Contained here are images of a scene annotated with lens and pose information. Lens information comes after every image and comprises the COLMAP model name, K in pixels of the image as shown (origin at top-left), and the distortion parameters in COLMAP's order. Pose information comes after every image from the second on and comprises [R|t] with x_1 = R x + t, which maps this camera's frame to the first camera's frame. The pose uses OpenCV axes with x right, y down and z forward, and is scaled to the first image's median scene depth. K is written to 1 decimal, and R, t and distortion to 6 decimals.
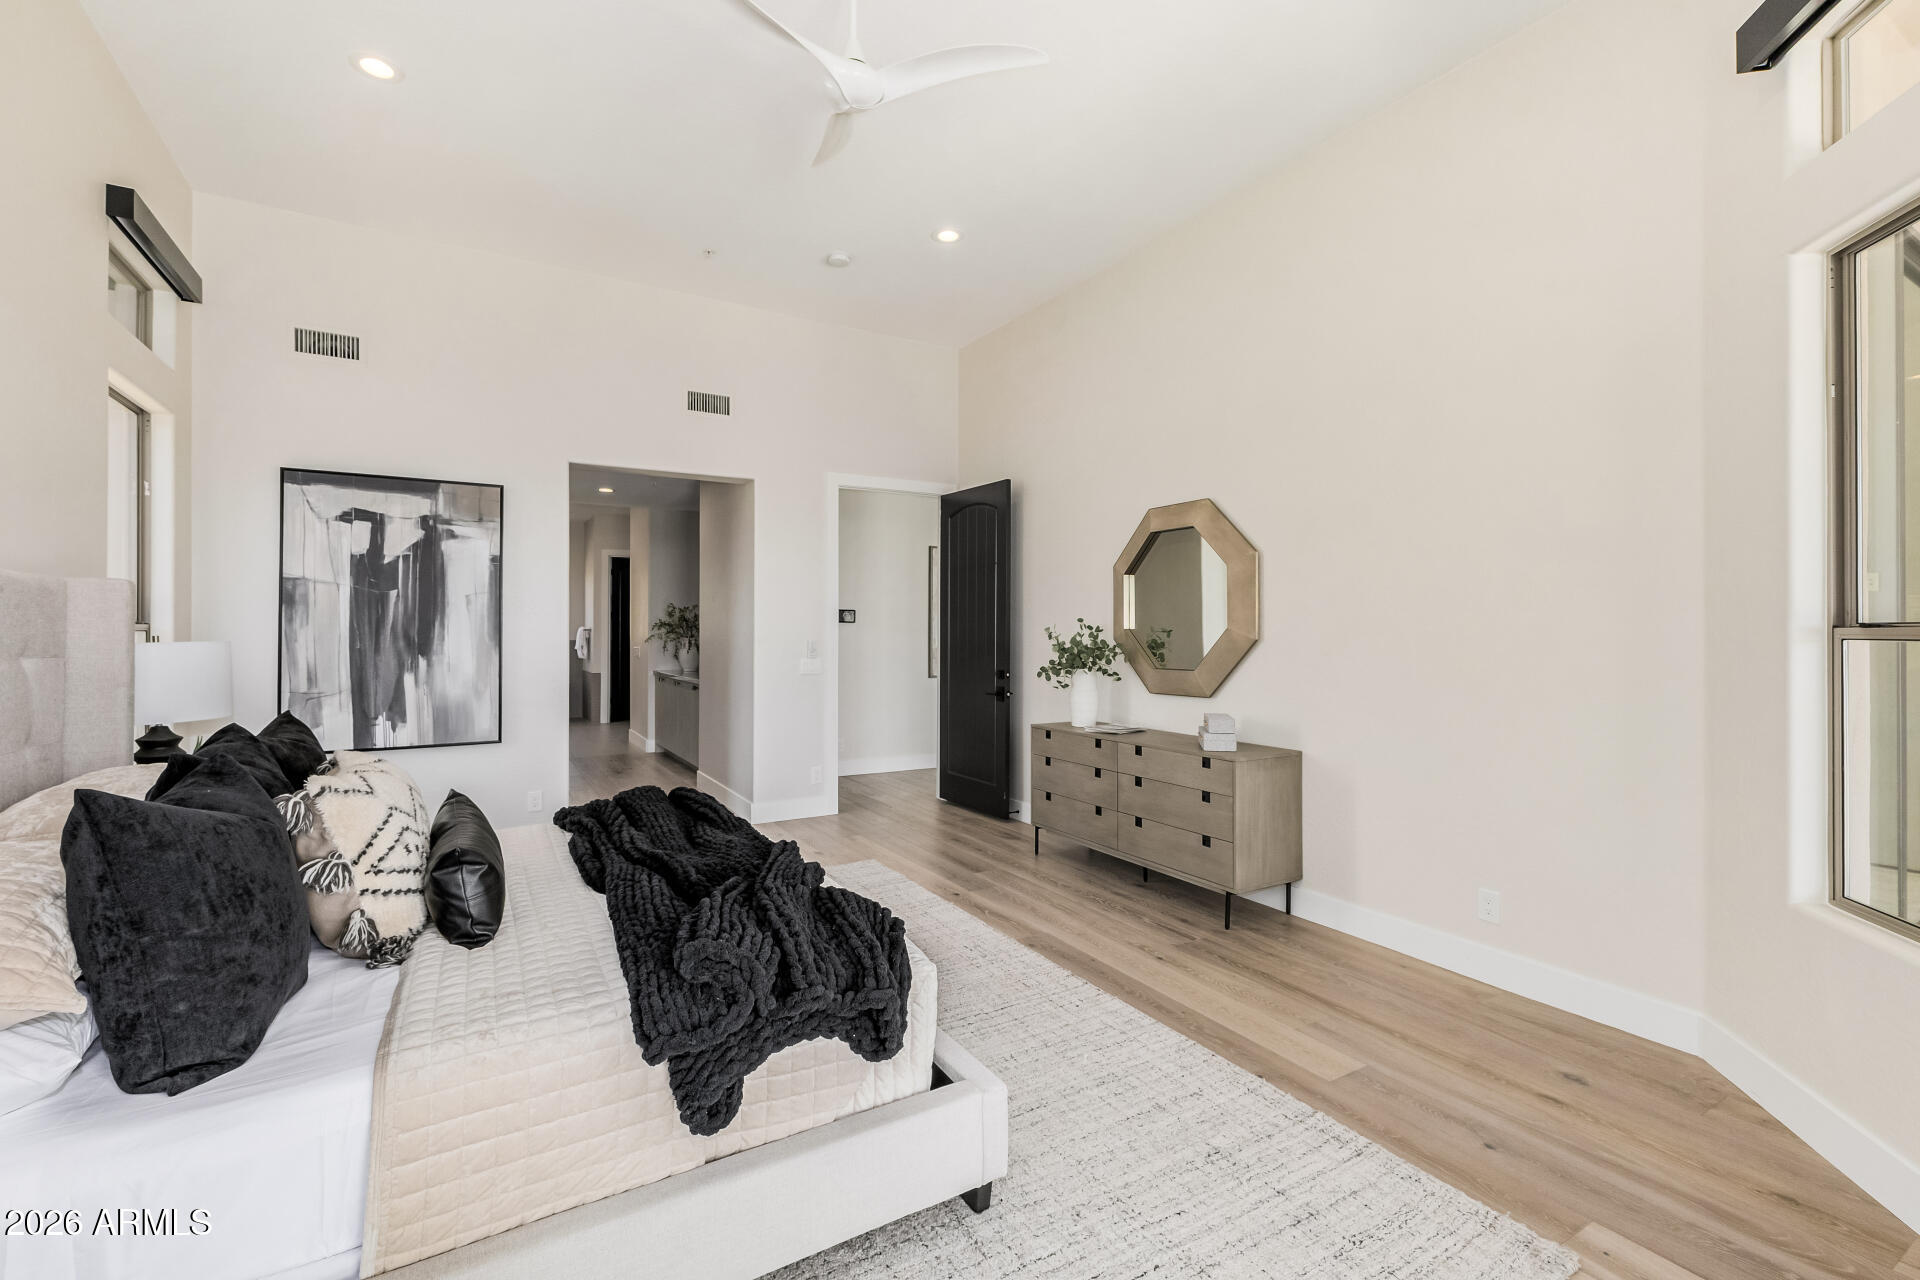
lens RADIAL K [[832.1, 0, 959.5], [0, 832.1, 629.0], [0, 0, 1]] dist [0.007904, 0.000079]
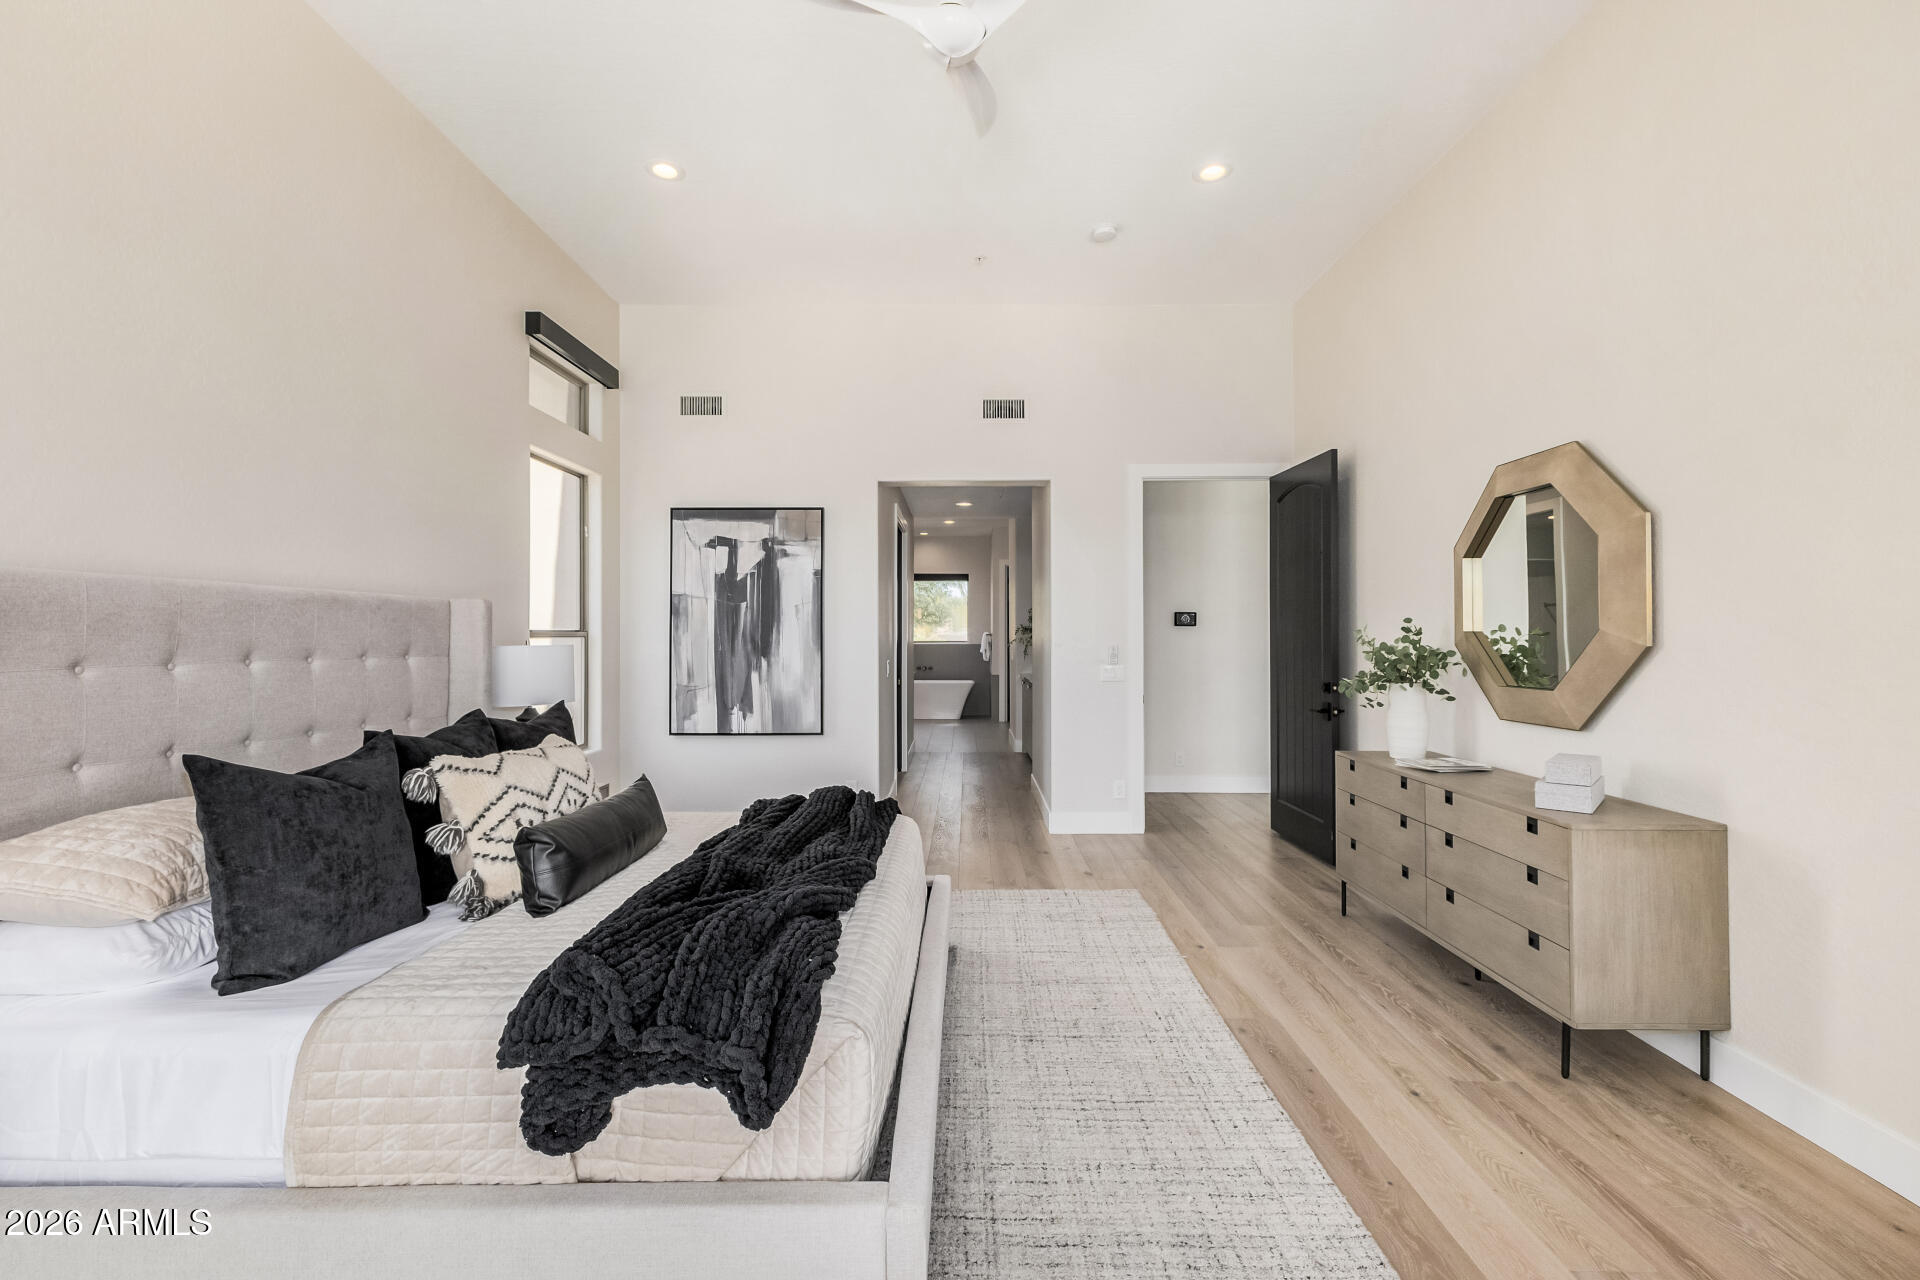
lens RADIAL K [[832.1, 0, 959.5], [0, 832.1, 629.0], [0, 0, 1]] dist [0.007904, 0.000079]
pose [[0.856464, -0.007090, -0.516157, 0.214607], [0.004601, 0.999971, -0.006101, 0.000531], [0.516185, 0.002850, 0.856472, 0.143074]]
